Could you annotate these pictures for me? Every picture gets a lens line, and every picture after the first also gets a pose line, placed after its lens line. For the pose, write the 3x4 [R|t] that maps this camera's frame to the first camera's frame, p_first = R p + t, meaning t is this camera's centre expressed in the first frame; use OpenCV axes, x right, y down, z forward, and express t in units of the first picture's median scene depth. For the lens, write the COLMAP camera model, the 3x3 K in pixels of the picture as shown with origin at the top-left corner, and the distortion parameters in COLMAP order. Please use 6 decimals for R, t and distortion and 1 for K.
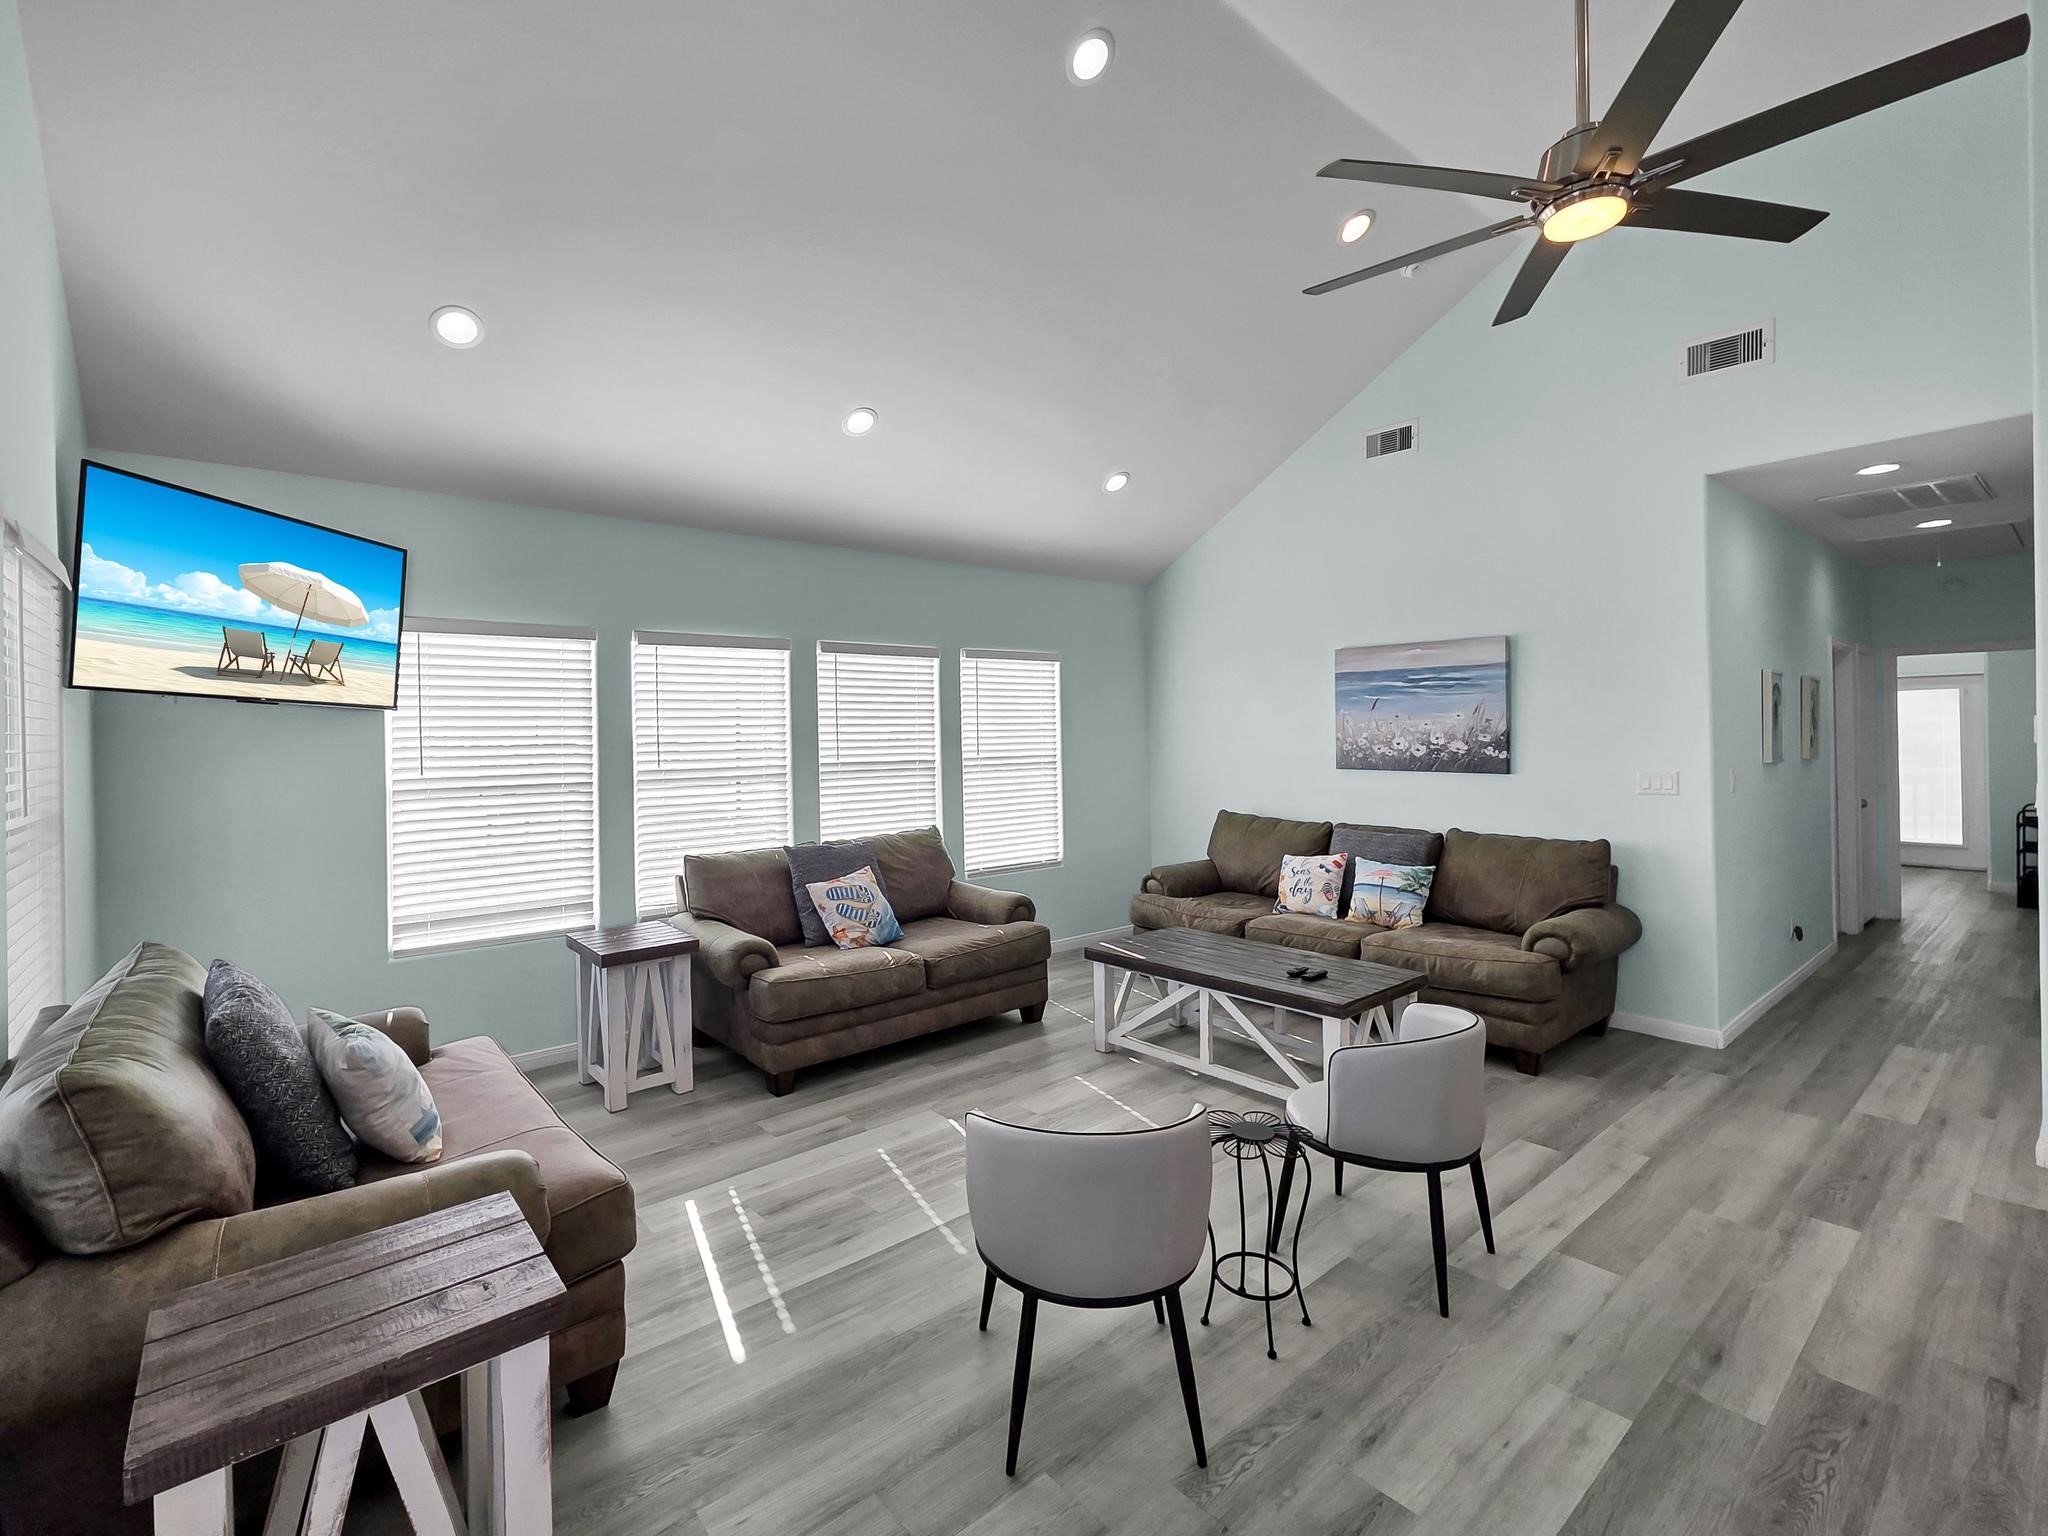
lens RADIAL K [[914.1, 0, 950.8], [0, 914.1, 737.2], [0, 0, 1]] dist [0.000807, 0.000384]
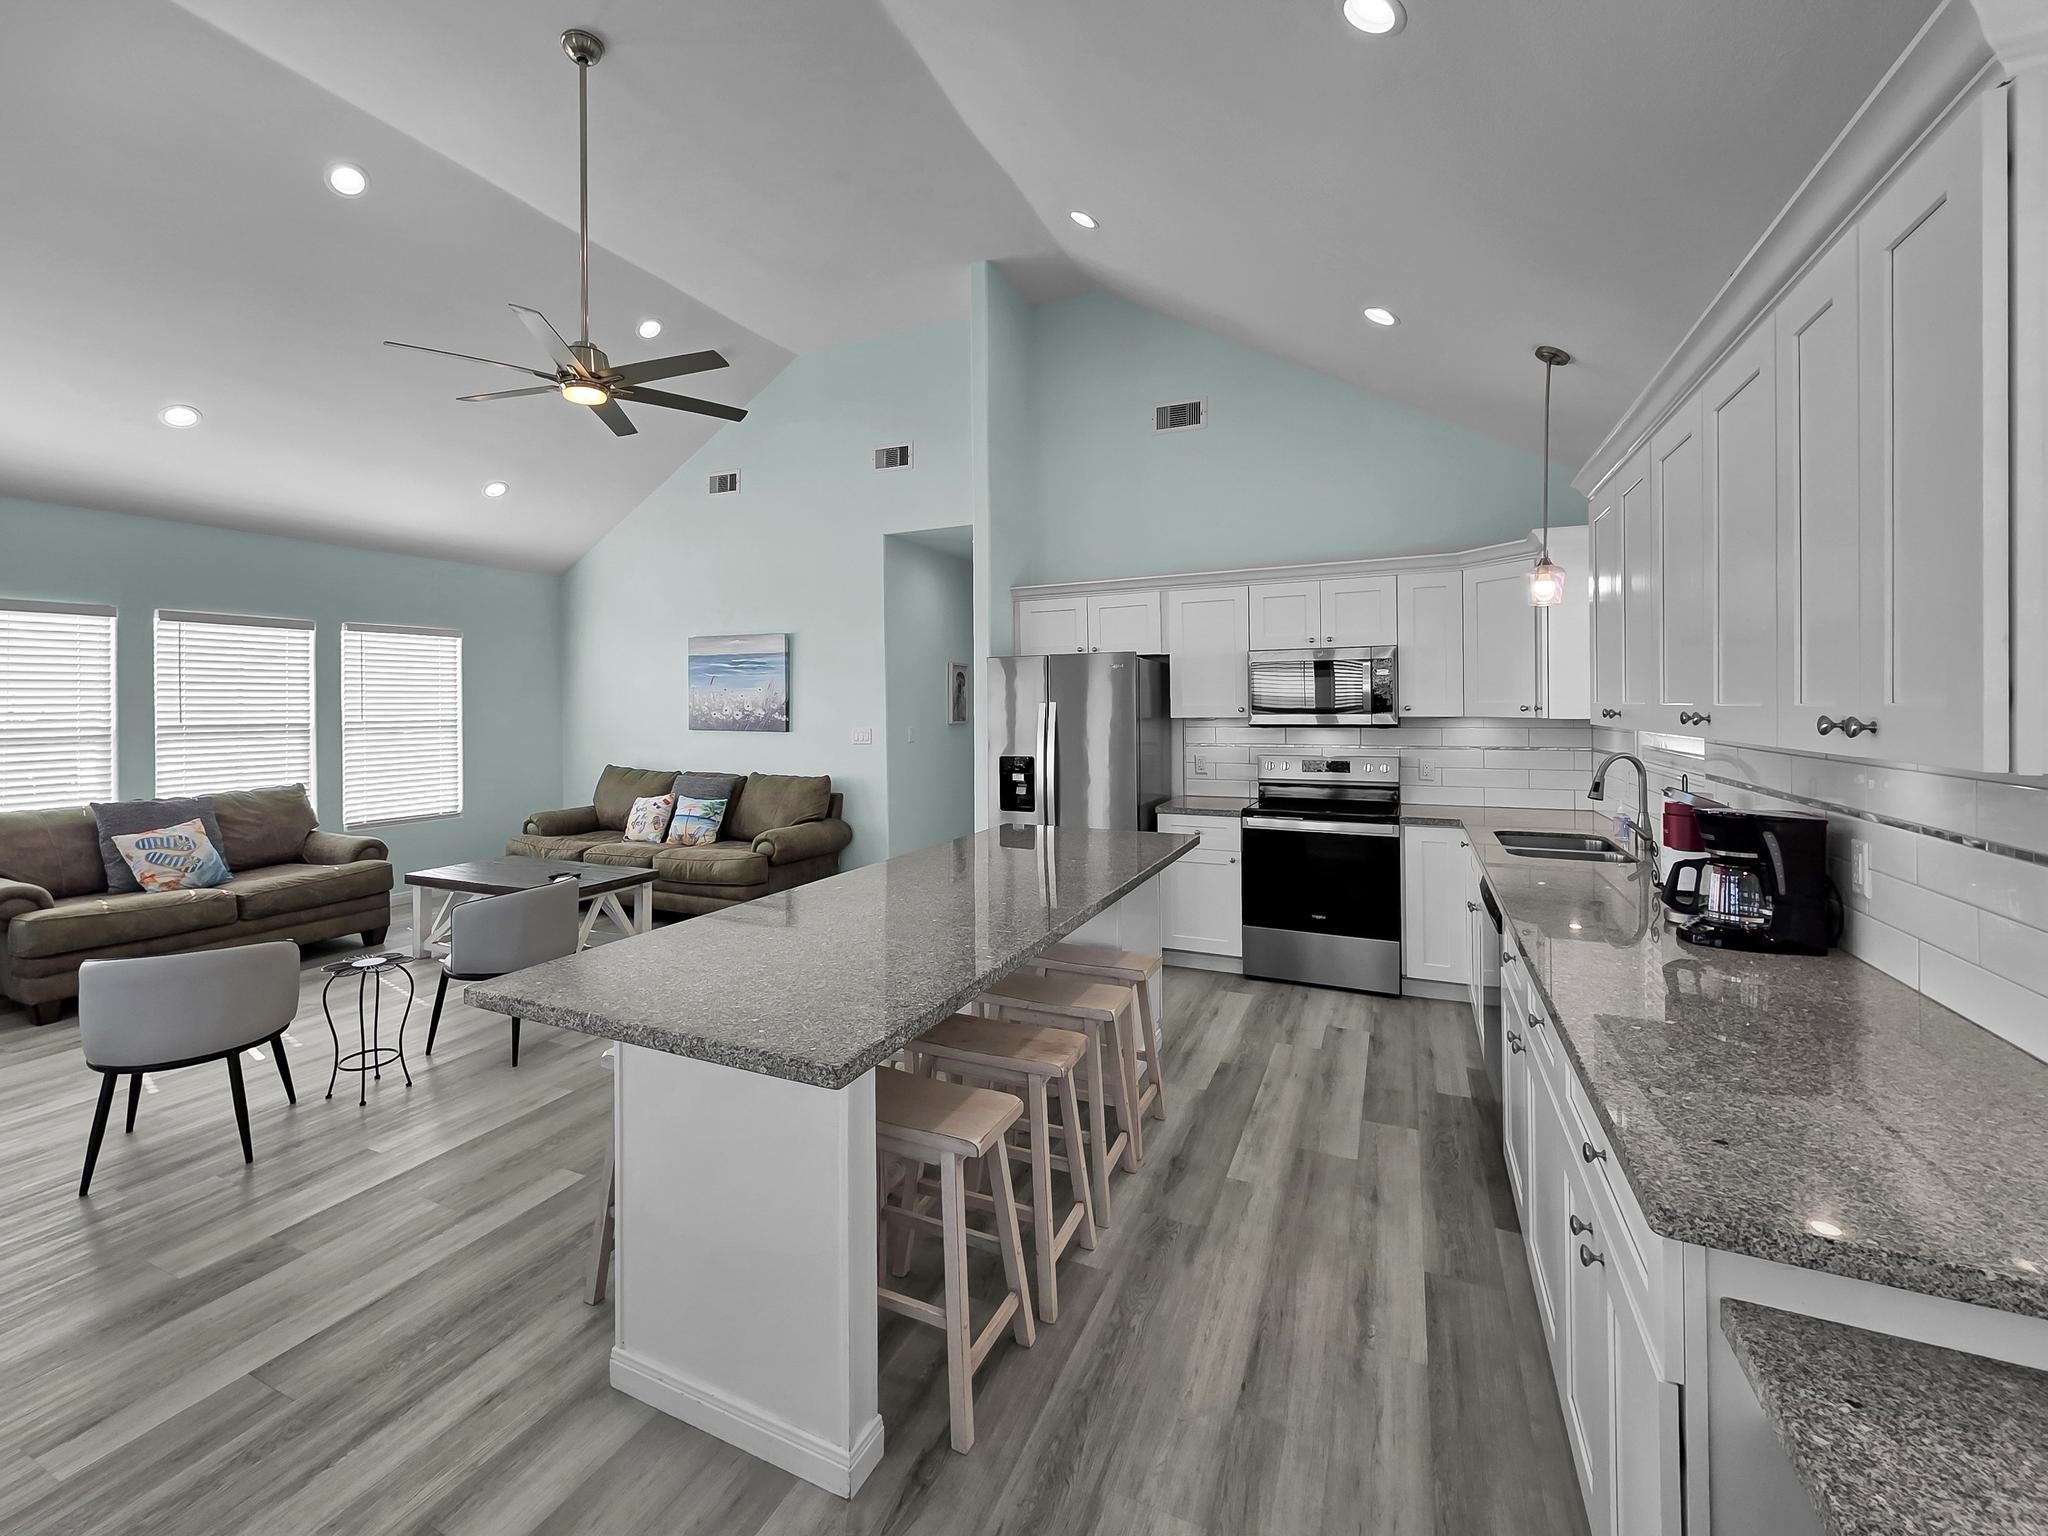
lens RADIAL K [[881.3, 0, 963.4], [0, 881.3, 701.0], [0, 0, 1]] dist [0.000475, 0.000119]
pose [[0.902408, 0.010502, 0.430755, 0.295050], [-0.006283, 0.999917, -0.011217, 0.006753], [-0.430837, 0.007415, 0.902399, -0.366054]]
